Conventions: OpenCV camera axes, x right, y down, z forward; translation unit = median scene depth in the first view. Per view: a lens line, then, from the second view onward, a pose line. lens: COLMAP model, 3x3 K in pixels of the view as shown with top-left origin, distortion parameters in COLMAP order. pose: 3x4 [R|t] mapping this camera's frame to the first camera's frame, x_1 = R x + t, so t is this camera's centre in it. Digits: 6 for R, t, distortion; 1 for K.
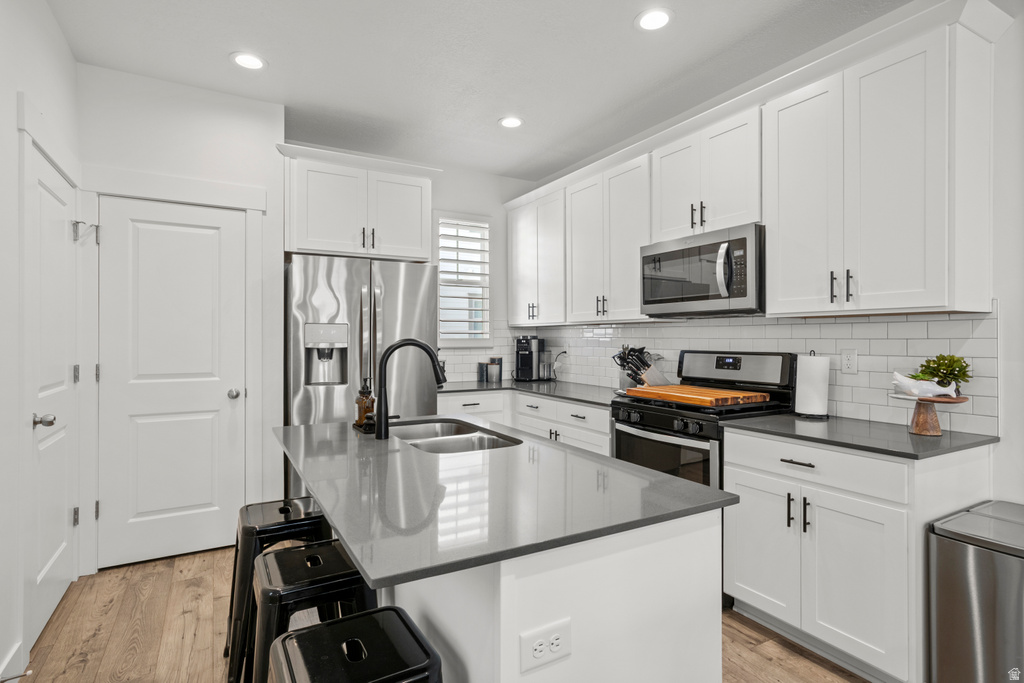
lens RADIAL K [[513.9, 0, 512.0], [0, 513.9, 341.5], [0, 0, 1]] dist [-0.010420, 0.000762]
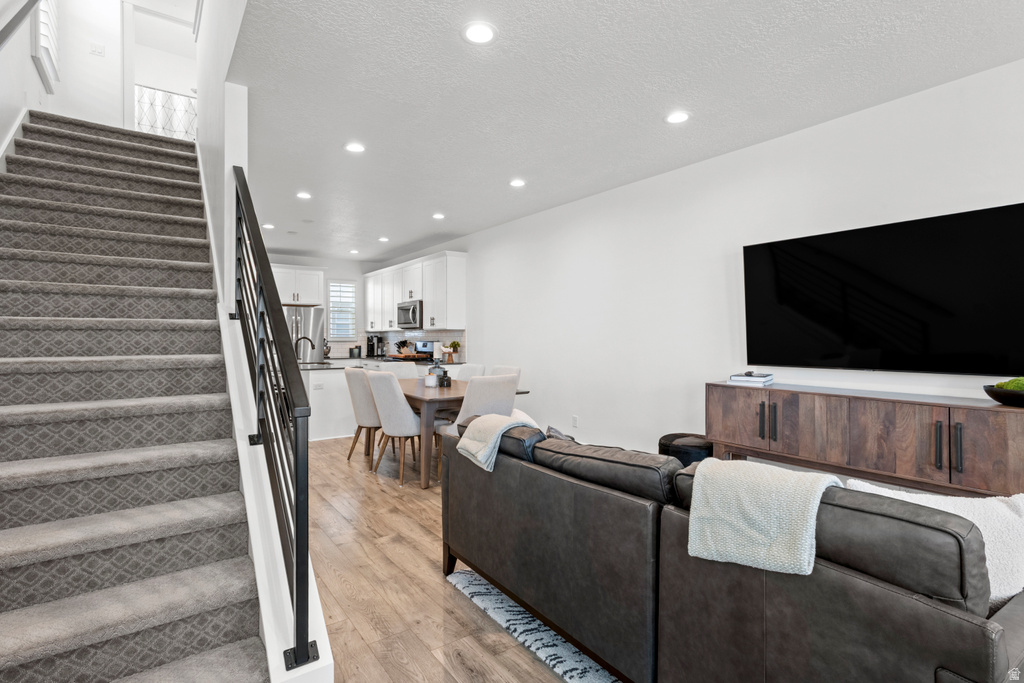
lens RADIAL K [[494.3, 0, 514.2], [0, 494.3, 334.7], [0, 0, 1]] dist [-0.002045, 0.010428]
pose [[0.993116, -0.001011, 0.117128, 0.533473], [0.002278, 0.999940, -0.010683, 0.012410], [-0.117110, 0.010876, 0.993059, -1.627685]]
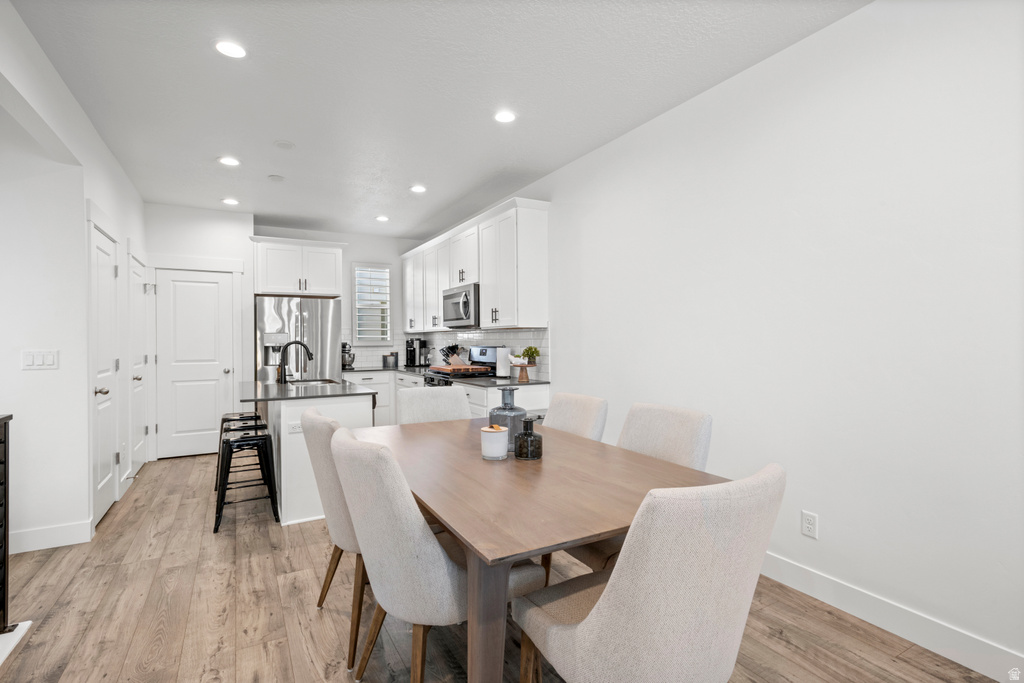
lens RADIAL K [[484.2, 0, 512.4], [0, 484.2, 343.1], [0, 0, 1]] dist [-0.019655, 0.010927]
pose [[0.999958, -0.007241, -0.005576, 0.484256], [0.007246, 0.999973, 0.000945, 0.006003], [0.005569, -0.000985, 0.999984, -0.714452]]
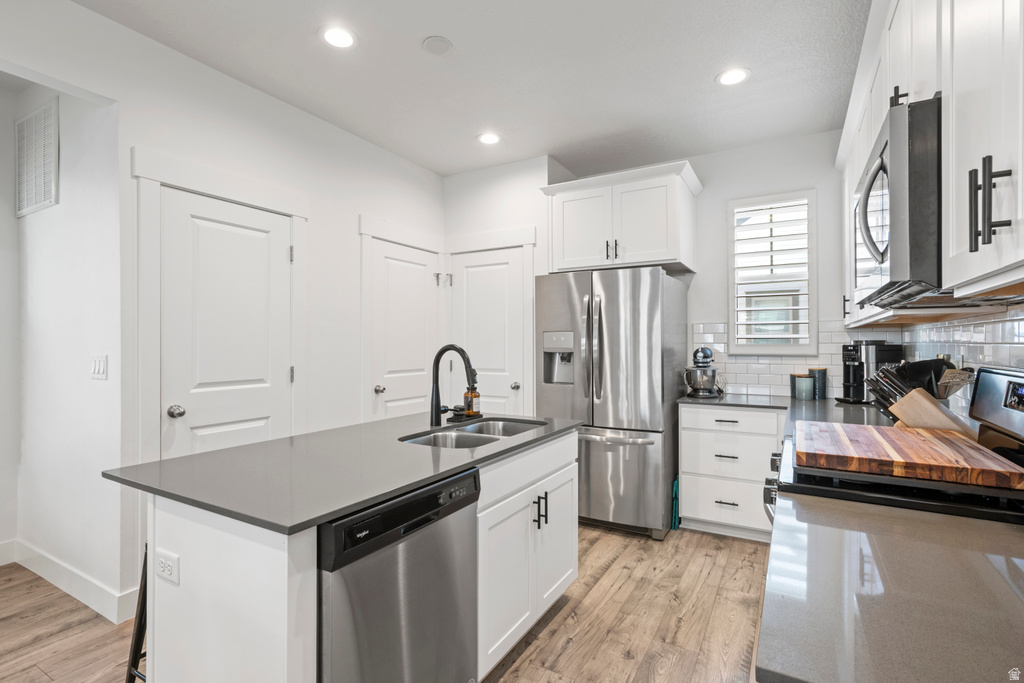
lens RADIAL K [[494.3, 0, 514.2], [0, 494.3, 334.7], [0, 0, 1]] dist [-0.002045, 0.010428]
pose [[0.500307, -0.015735, -0.865705, 0.529921], [-0.004563, 0.999773, -0.020809, -0.003432], [0.865836, 0.014361, 0.500122, 0.337402]]
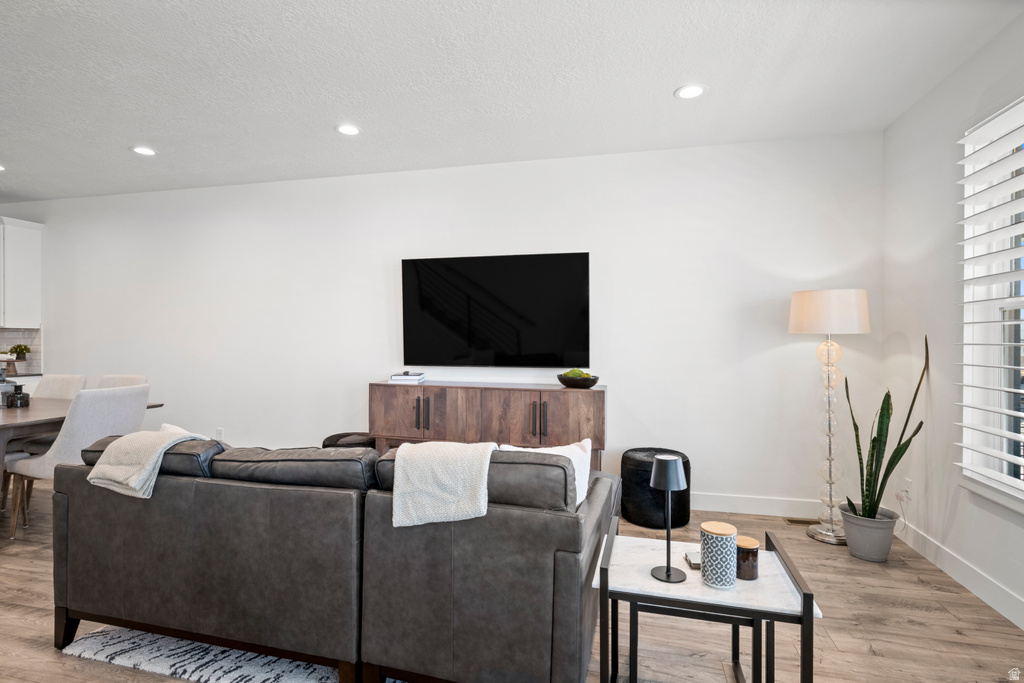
lens RADIAL K [[503.9, 0, 503.0], [0, 503.9, 342.3], [0, 0, 1]] dist [-0.001546, 0.014808]
pose [[0.701375, -0.000190, 0.712793, 0.448996], [0.000747, 1.000000, -0.000469, 0.012360], [-0.712792, 0.000861, 0.701375, -1.655302]]
